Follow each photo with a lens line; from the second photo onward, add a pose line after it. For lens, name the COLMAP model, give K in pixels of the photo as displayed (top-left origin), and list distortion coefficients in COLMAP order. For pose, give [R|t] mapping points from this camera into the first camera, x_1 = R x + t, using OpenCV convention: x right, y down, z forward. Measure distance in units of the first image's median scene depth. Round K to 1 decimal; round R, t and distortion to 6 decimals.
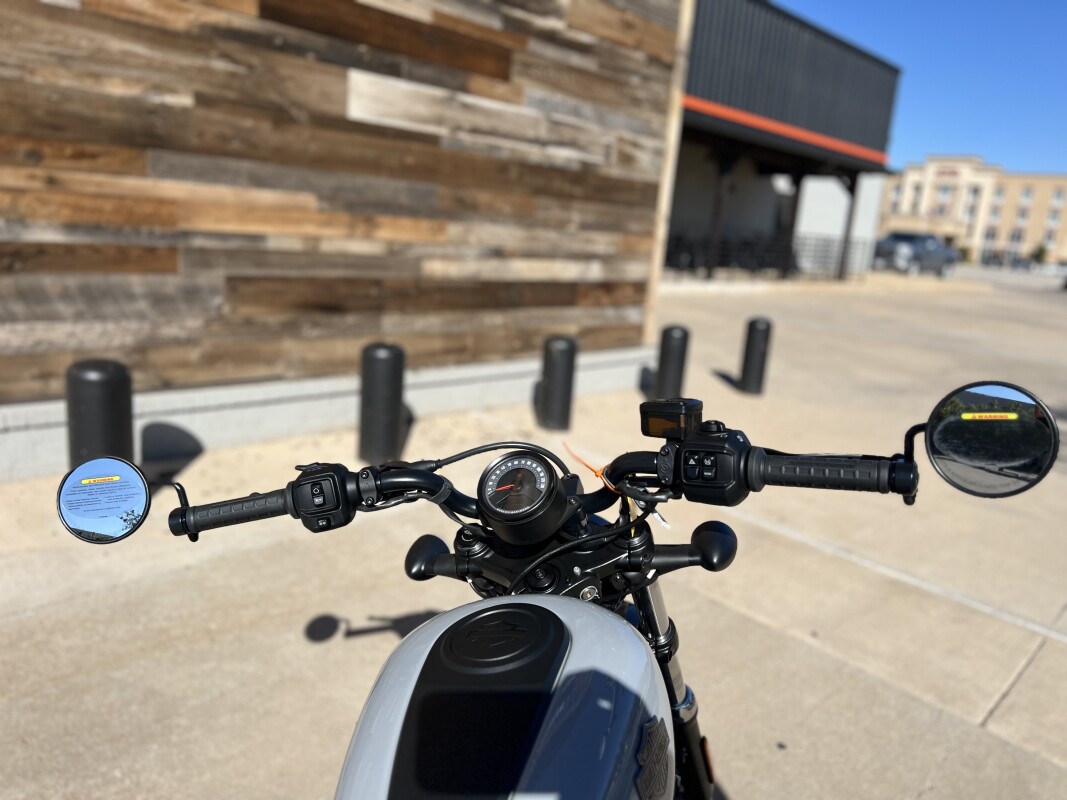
lens RADIAL K [[809.6, 0, 546.4], [0, 809.6, 406.8], [0, 0, 1]] dist [0.050179, -0.054824]
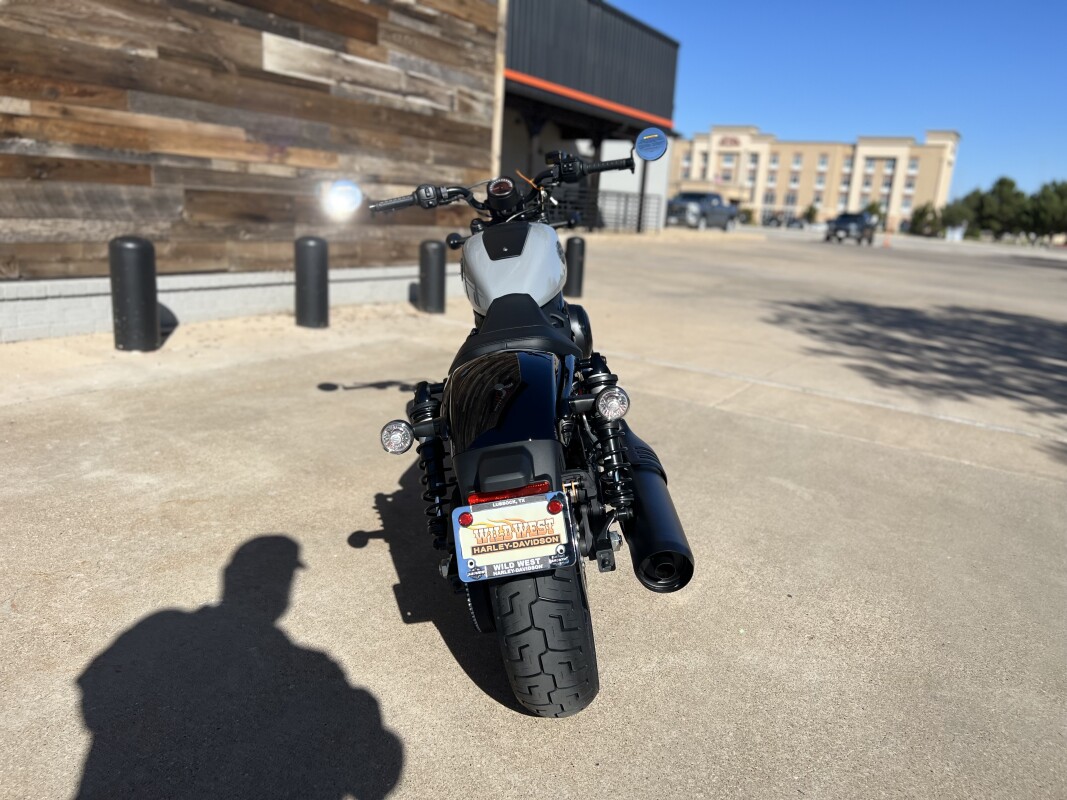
lens RADIAL K [[809.6, 0, 541.1], [0, 809.6, 405.3], [0, 0, 1]] dist [0.050179, -0.054824]
pose [[0.975437, -0.077737, 0.206105, -0.121344], [0.071701, 0.996754, 0.036607, 0.170214], [-0.208281, -0.020930, 0.977845, -0.395141]]
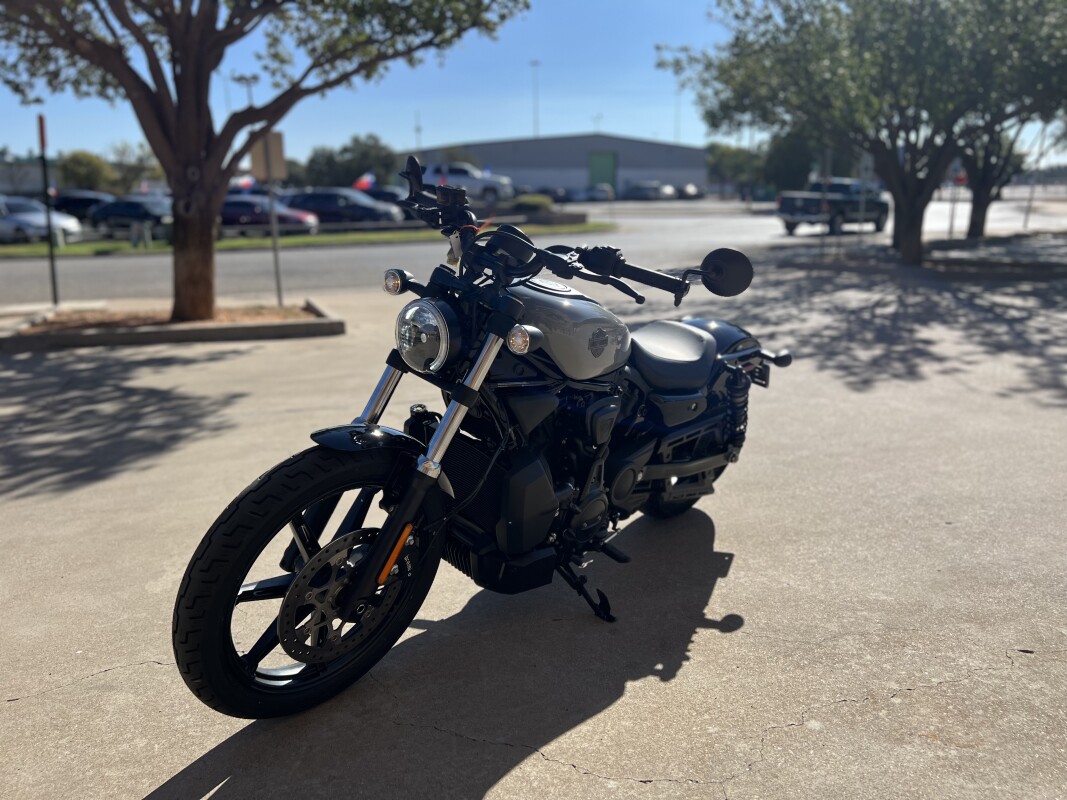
lens RADIAL K [[809.6, 0, 538.4], [0, 809.6, 397.3], [0, 0, 1]] dist [0.050179, -0.054824]
pose [[-0.888387, -0.182561, 0.421236, -0.222525], [0.040815, 0.882496, 0.468545, -0.110053], [-0.457277, 0.433442, -0.776547, 0.609136]]
